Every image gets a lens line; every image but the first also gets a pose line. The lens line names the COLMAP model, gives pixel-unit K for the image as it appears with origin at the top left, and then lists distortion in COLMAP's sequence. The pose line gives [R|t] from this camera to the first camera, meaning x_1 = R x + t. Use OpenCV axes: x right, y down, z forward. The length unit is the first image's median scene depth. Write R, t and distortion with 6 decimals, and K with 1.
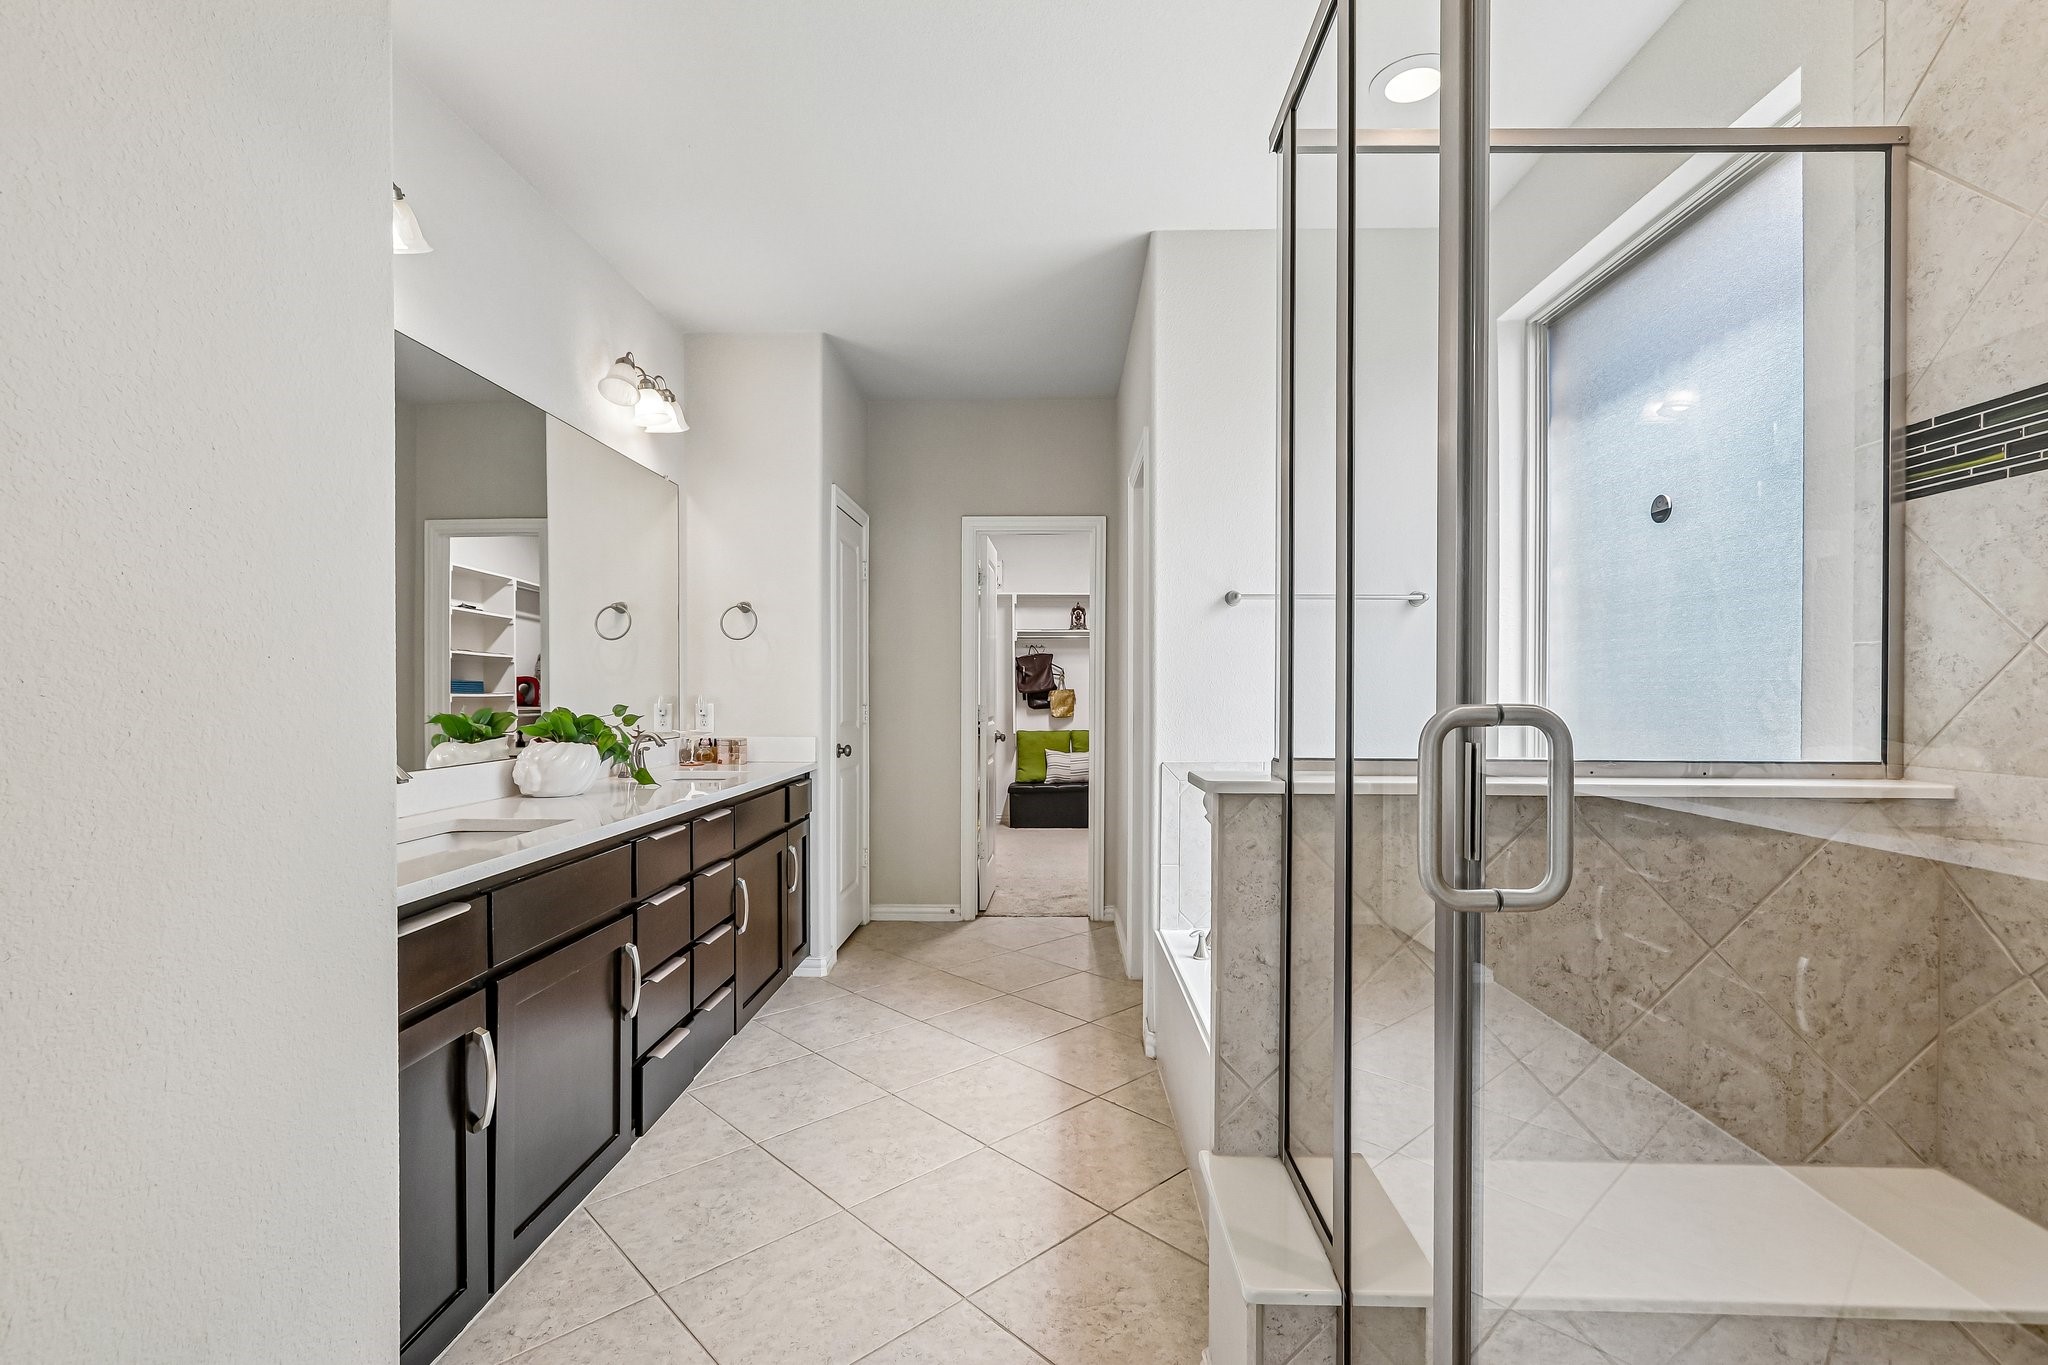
lens RADIAL K [[958.4, 0, 1024.1], [0, 958.4, 692.7], [0, 0, 1]] dist [0.002430, 0.000571]
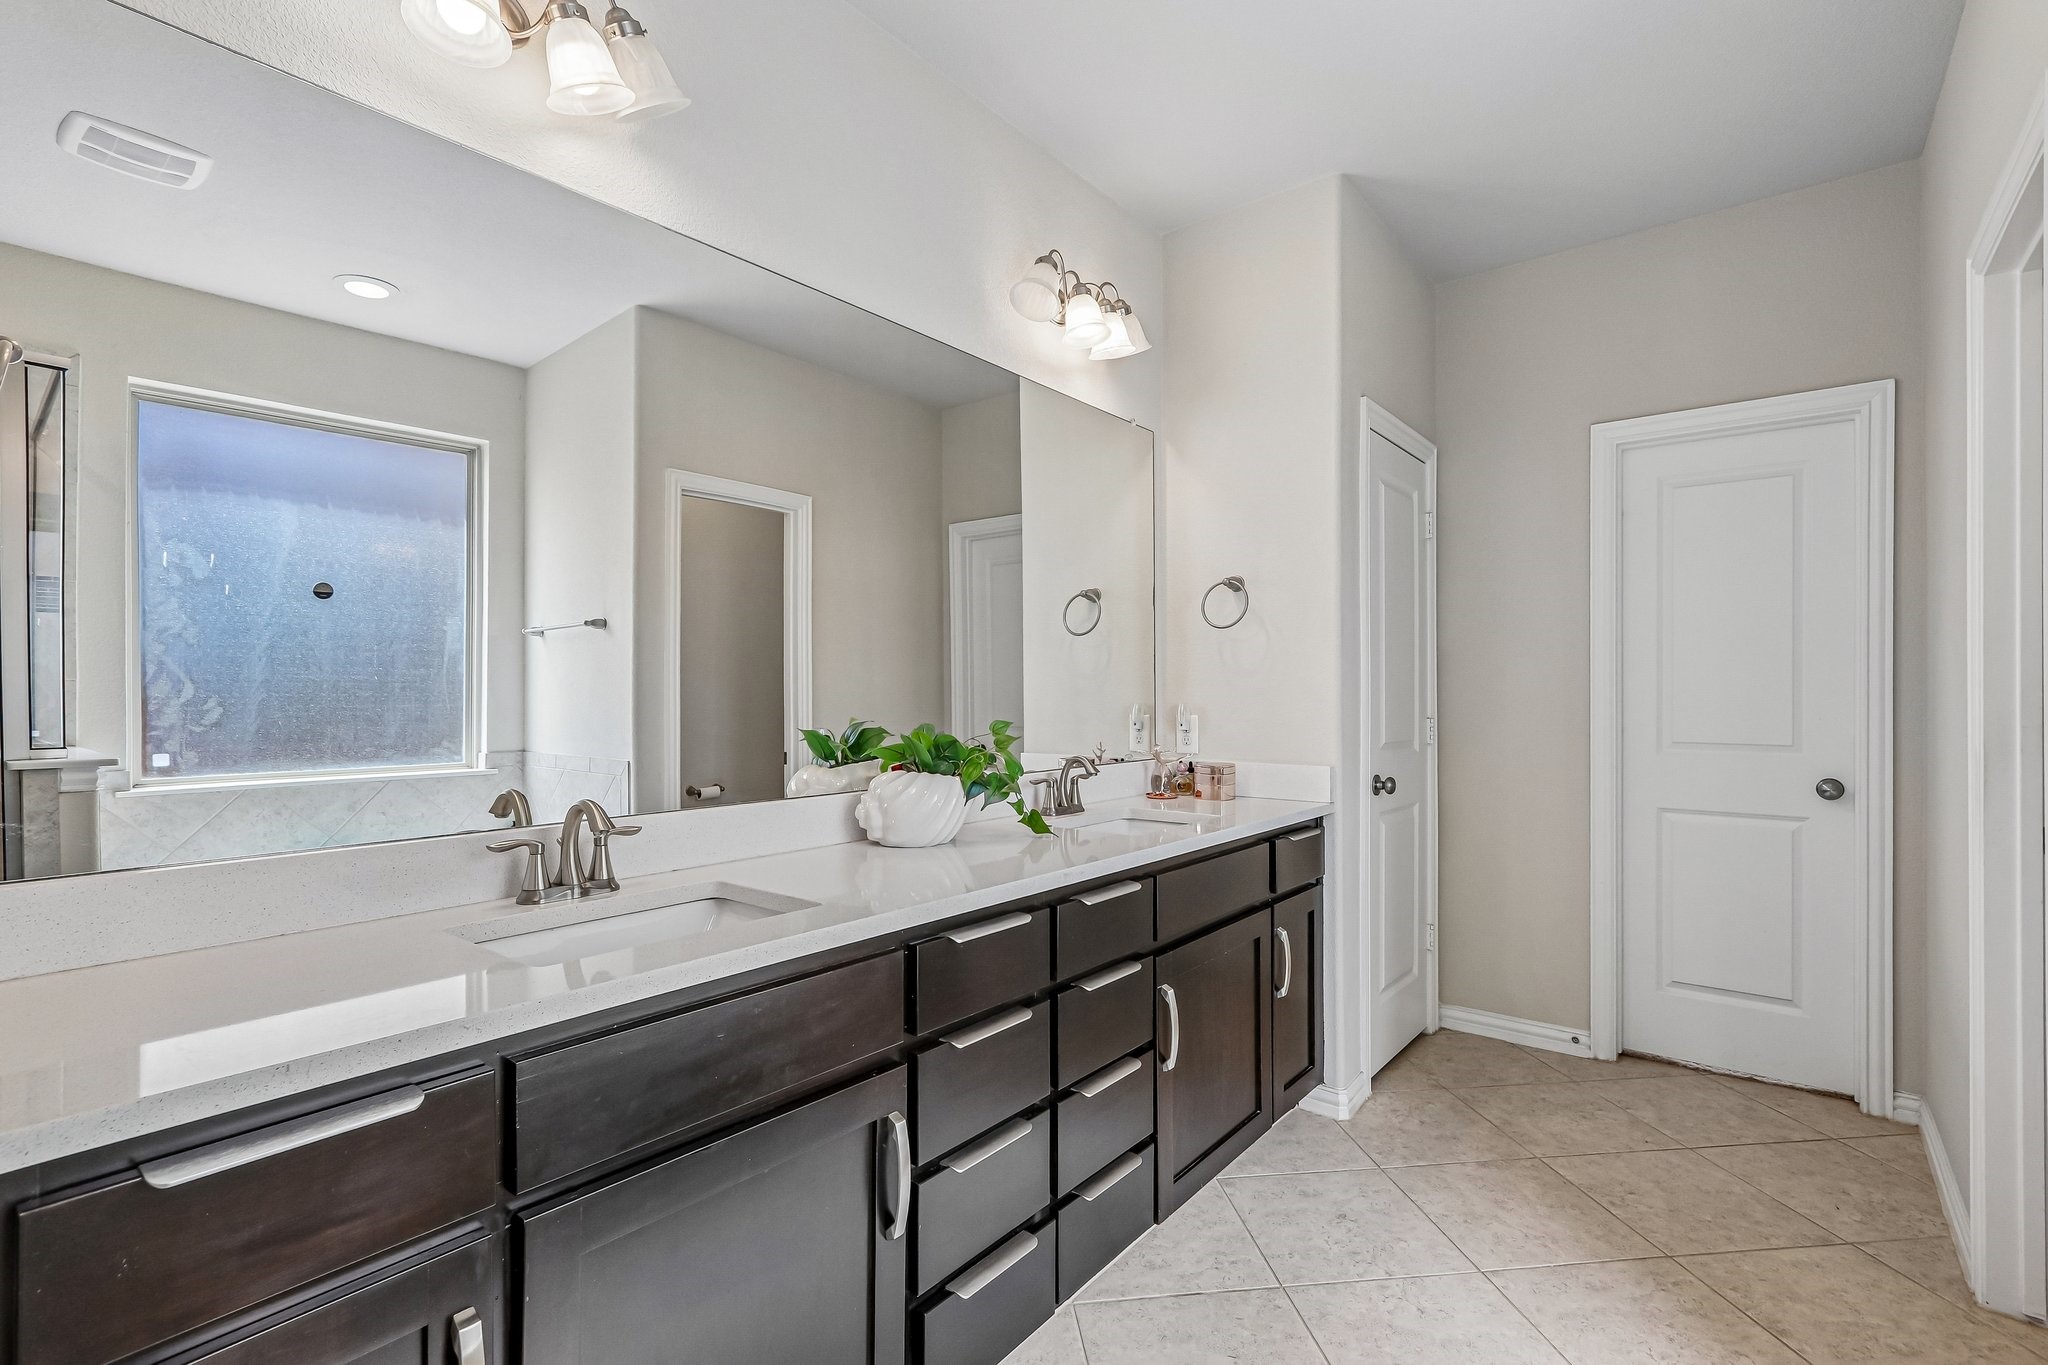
lens RADIAL K [[958.4, 0, 1024.1], [0, 958.4, 692.7], [0, 0, 1]] dist [0.002430, 0.000571]
pose [[0.805164, -0.003021, -0.593044, 0.012649], [0.001501, 0.999994, -0.003056, -0.004438], [0.593050, 0.001570, 0.805164, 0.329040]]
